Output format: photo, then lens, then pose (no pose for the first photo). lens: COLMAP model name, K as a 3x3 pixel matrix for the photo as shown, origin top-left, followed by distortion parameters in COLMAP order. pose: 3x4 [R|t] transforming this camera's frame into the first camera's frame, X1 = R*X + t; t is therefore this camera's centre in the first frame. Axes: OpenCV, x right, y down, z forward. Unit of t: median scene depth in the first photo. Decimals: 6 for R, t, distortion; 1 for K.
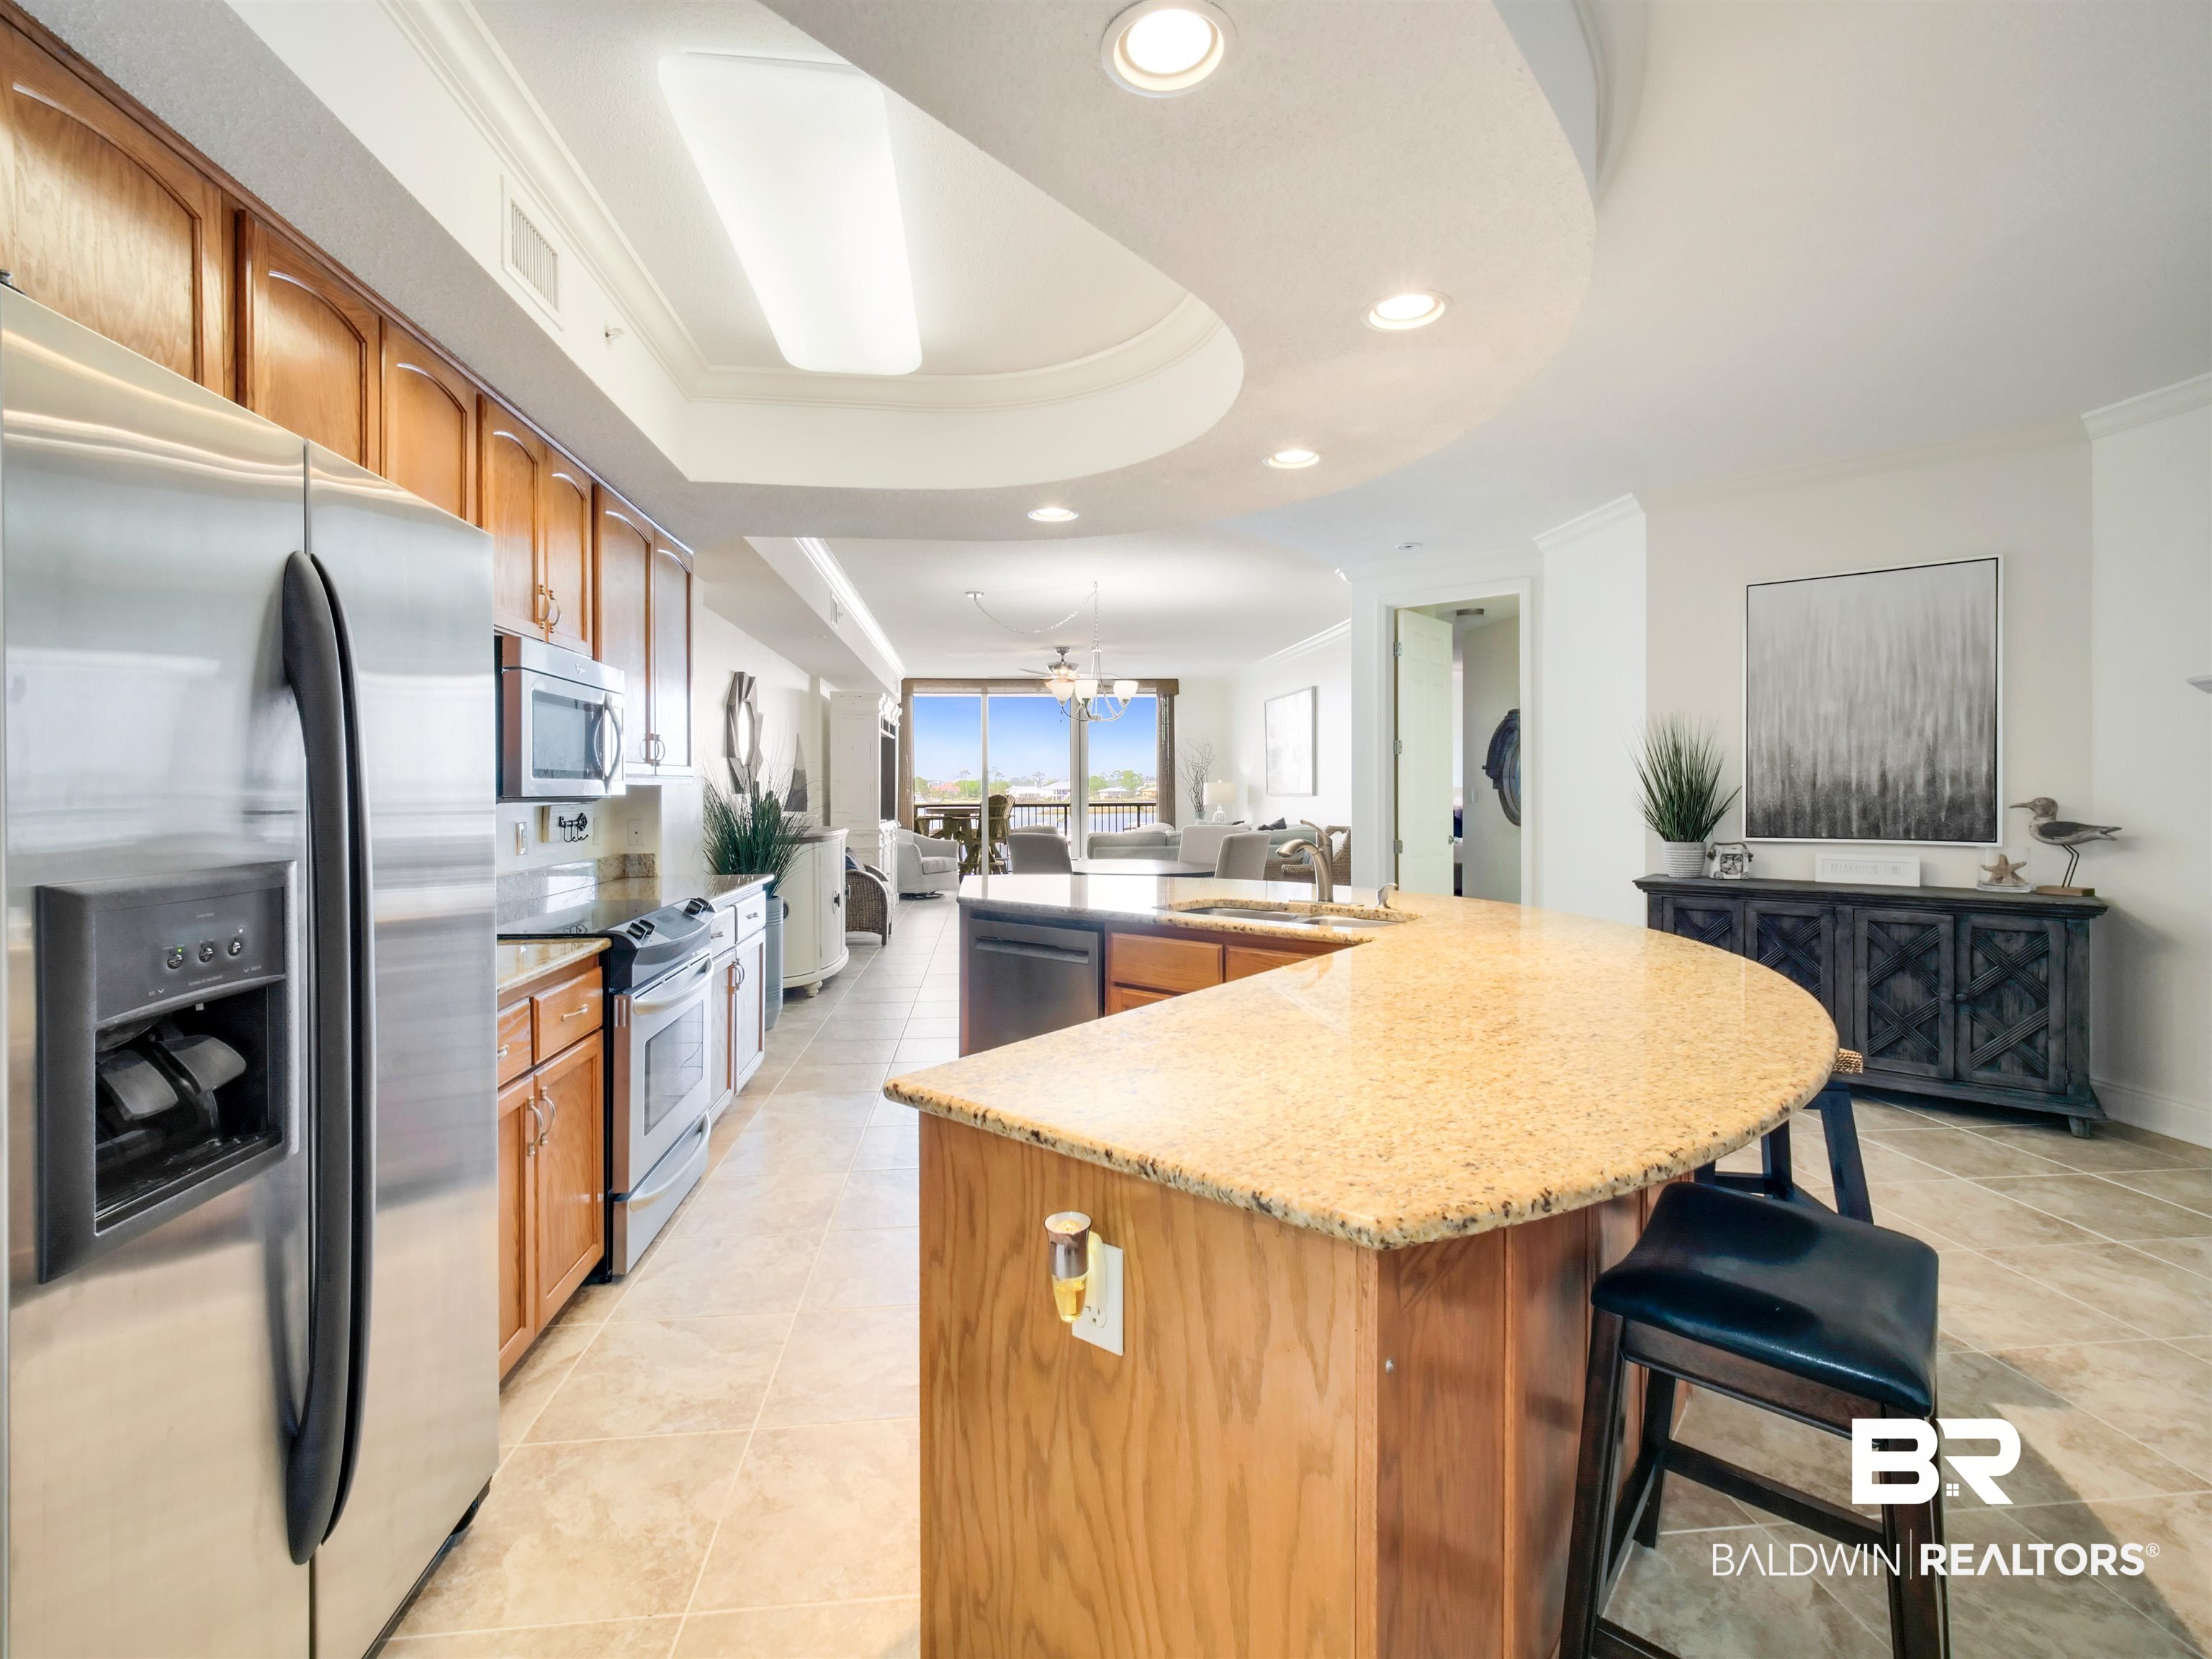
lens RADIAL K [[1017.8, 0, 1110.0], [0, 1017.8, 787.9], [0, 0, 1]] dist [-0.009888, 0.000479]
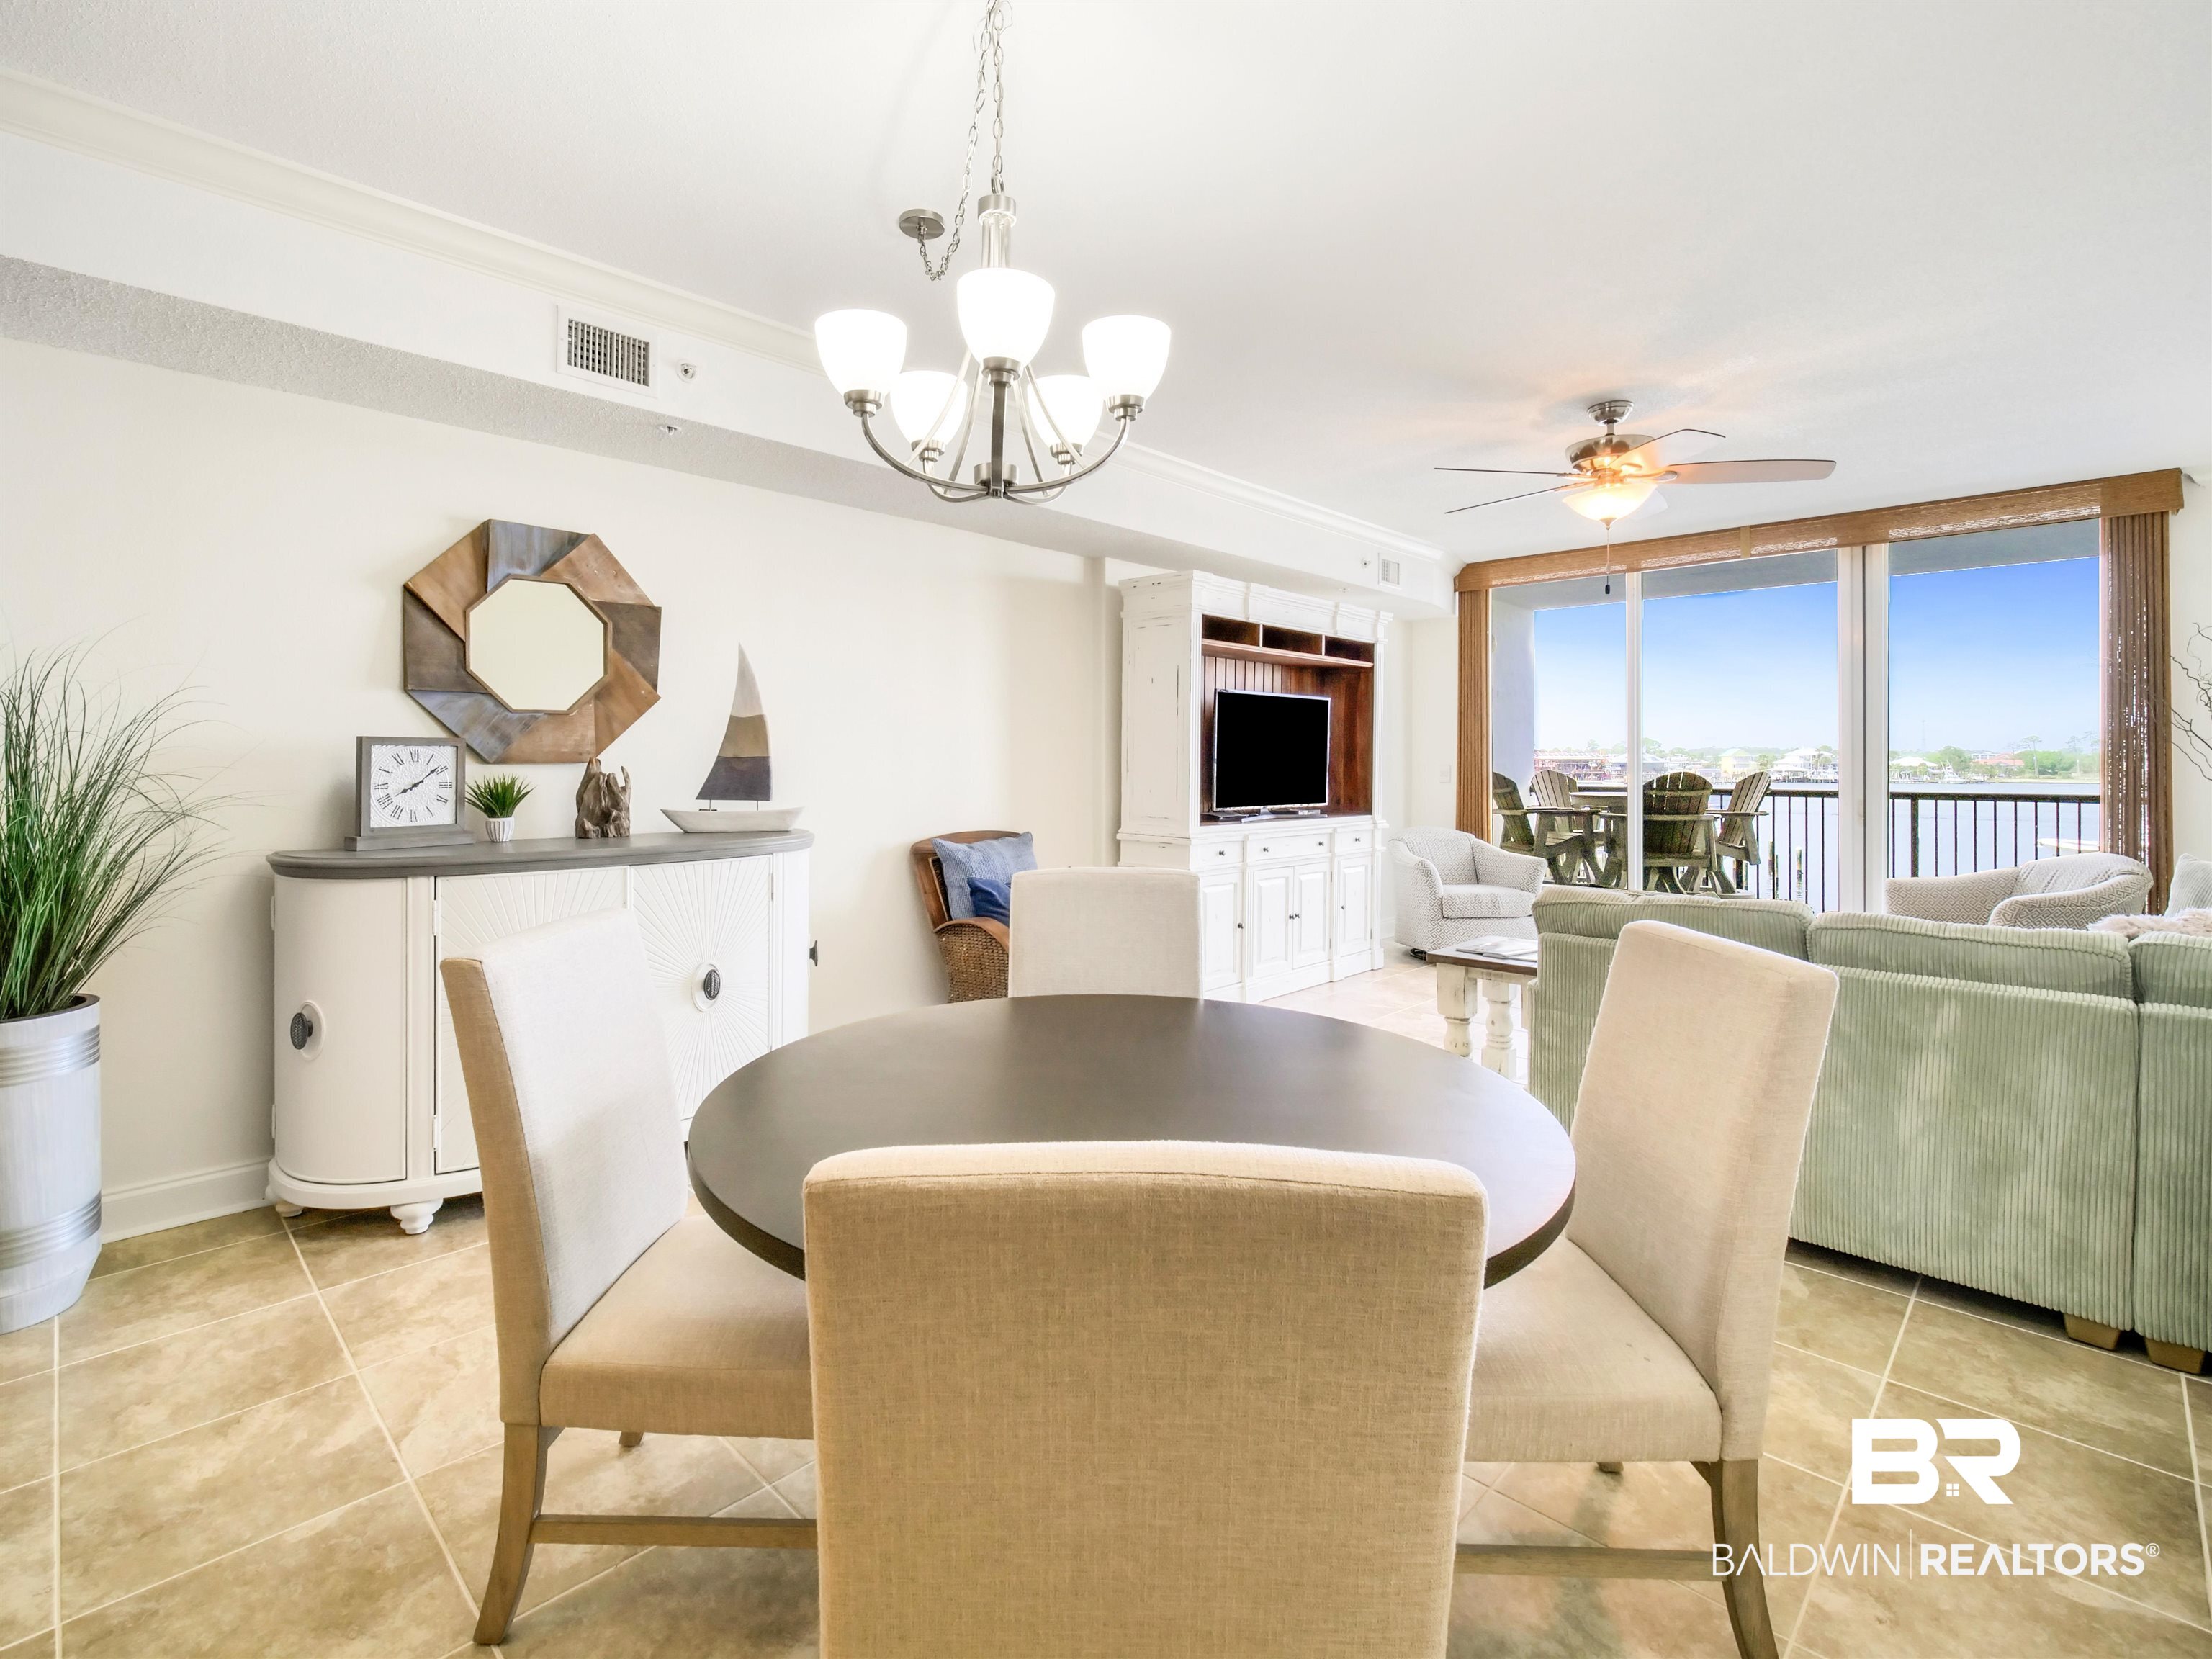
lens RADIAL K [[1052.1, 0, 1060.1], [0, 1052.1, 753.9], [0, 0, 1]] dist [-0.011971, -0.000754]
pose [[0.616387, 0.004628, -0.787430, 0.249822], [-0.006318, 0.999980, 0.000932, -0.001317], [0.787418, 0.004401, 0.616404, 0.991060]]
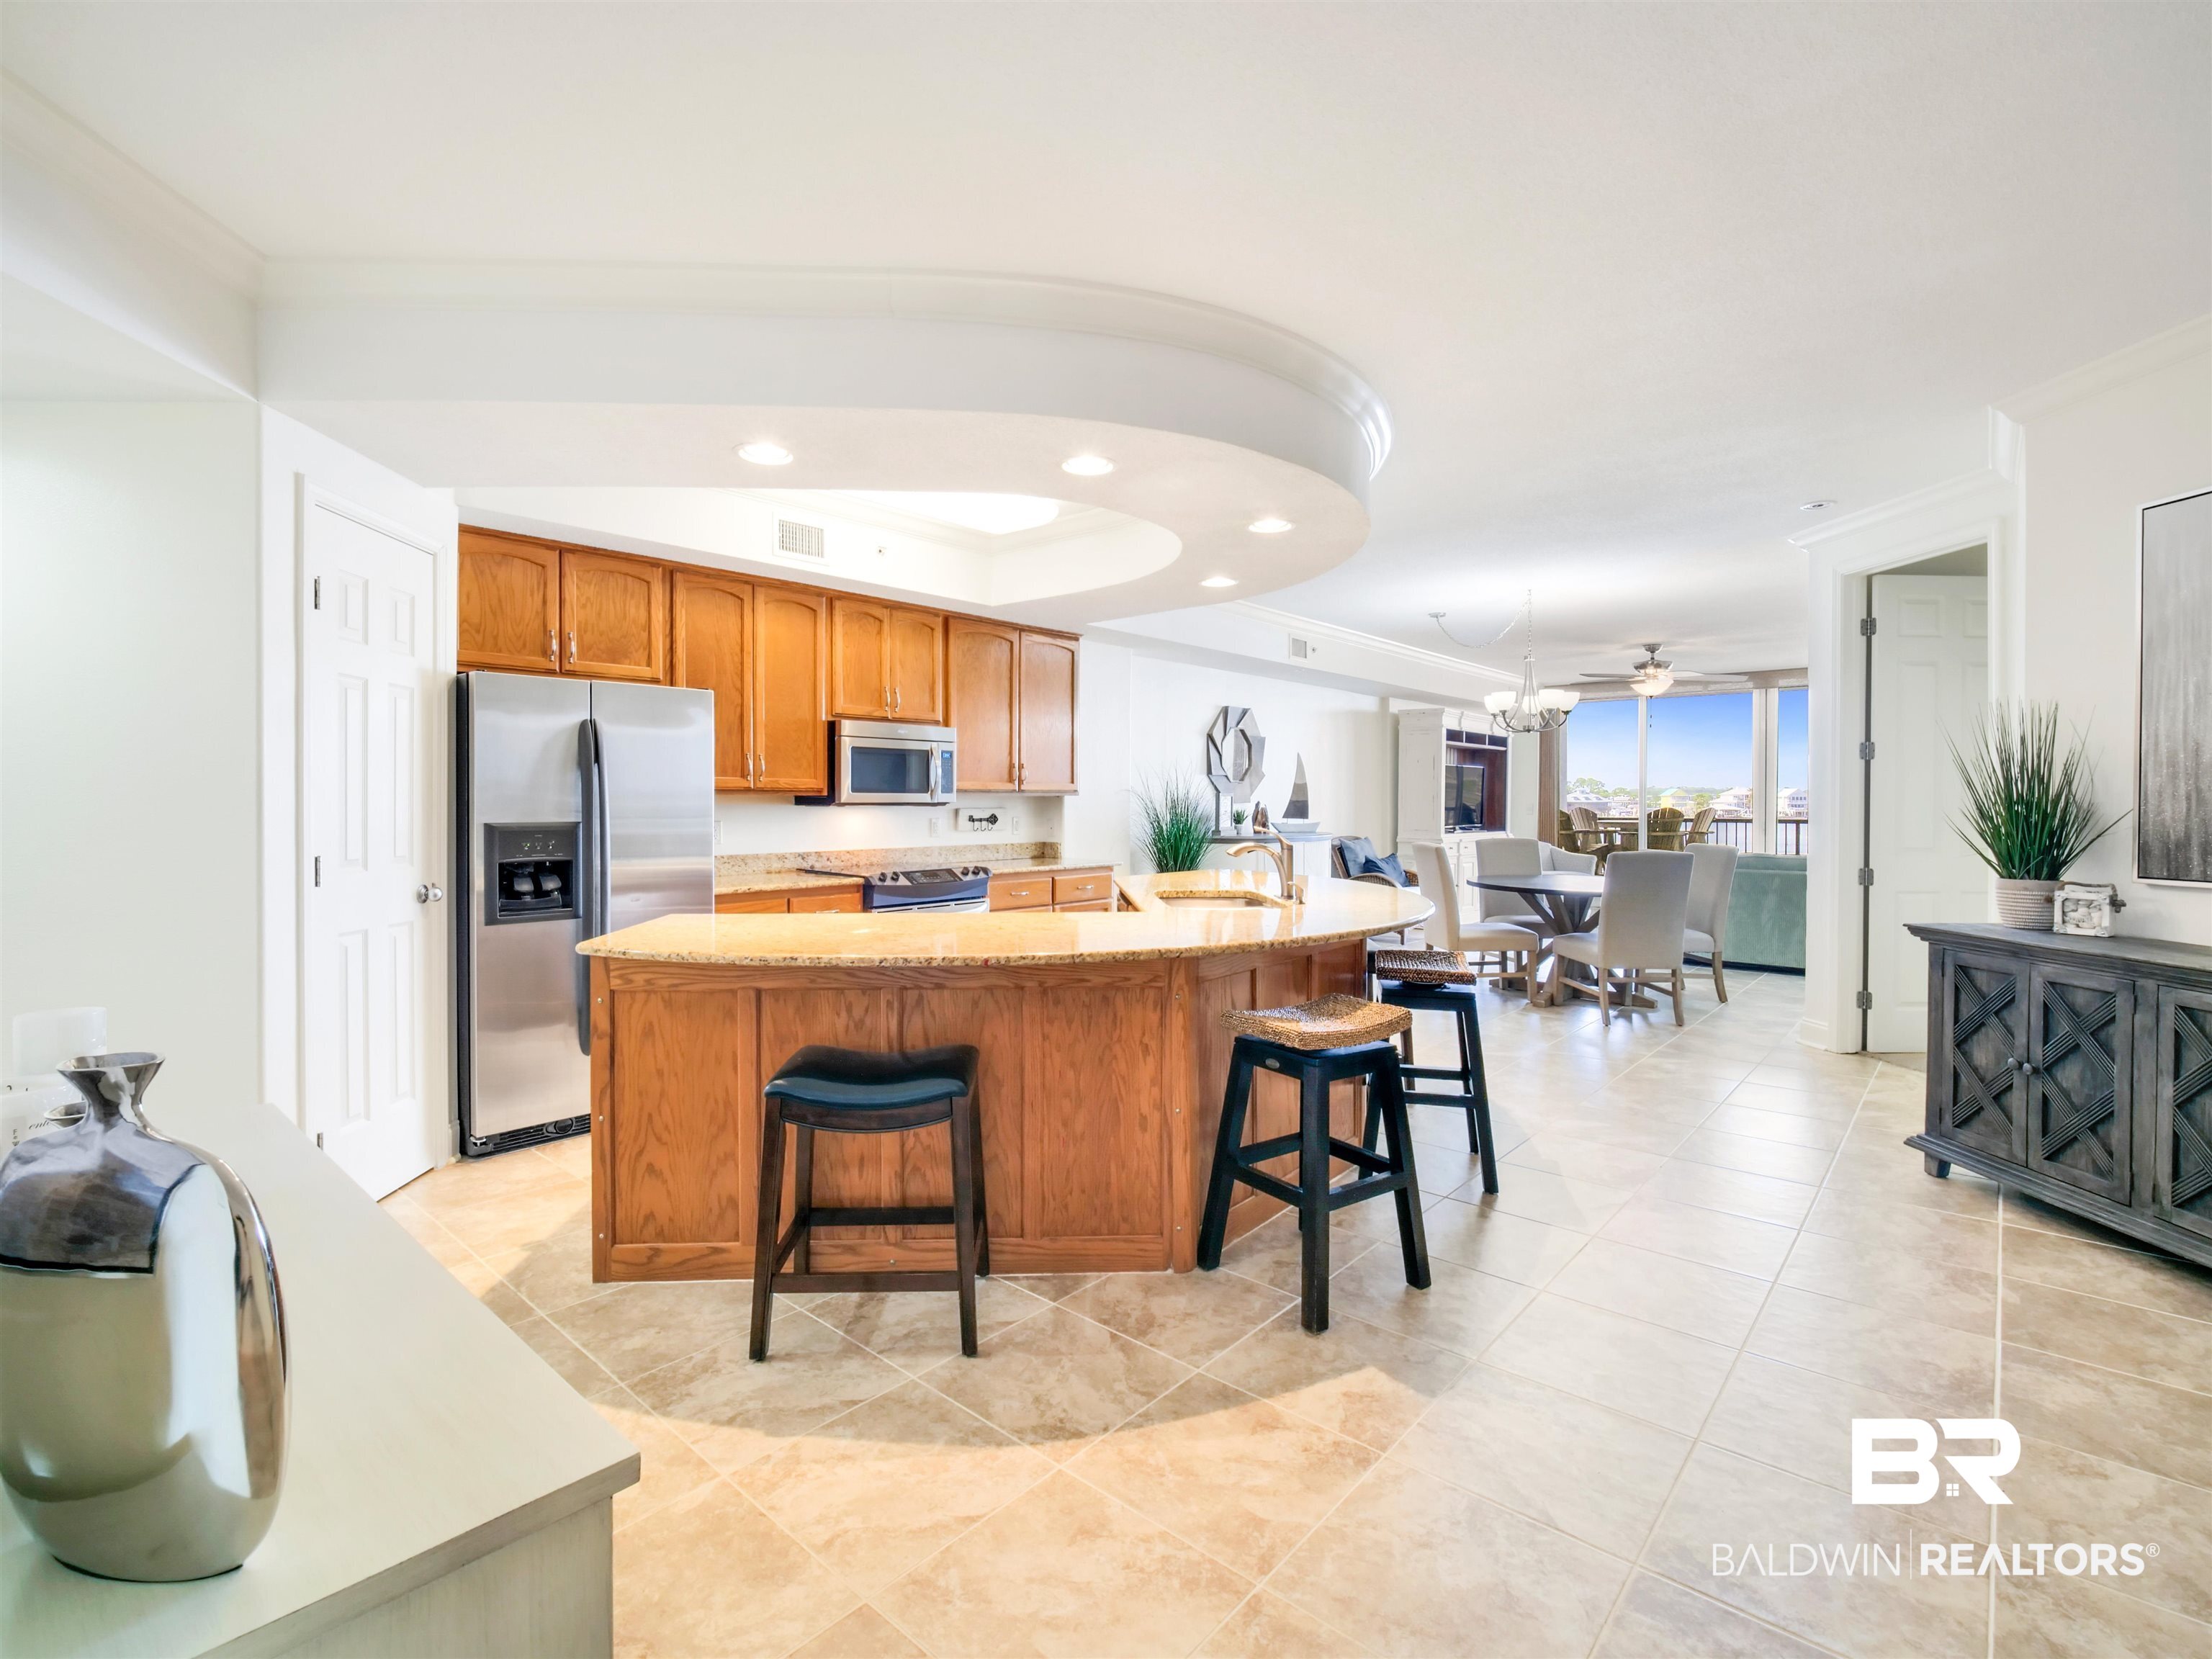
lens RADIAL K [[1065.0, 0, 1090.7], [0, 1065.0, 809.4], [0, 0, 1]] dist [0.001831, -0.000268]
pose [[0.671548, 0.013204, -0.740843, 0.552199], [-0.005223, 0.999901, 0.013086, -0.002977], [0.740943, -0.004919, 0.671550, -0.006141]]
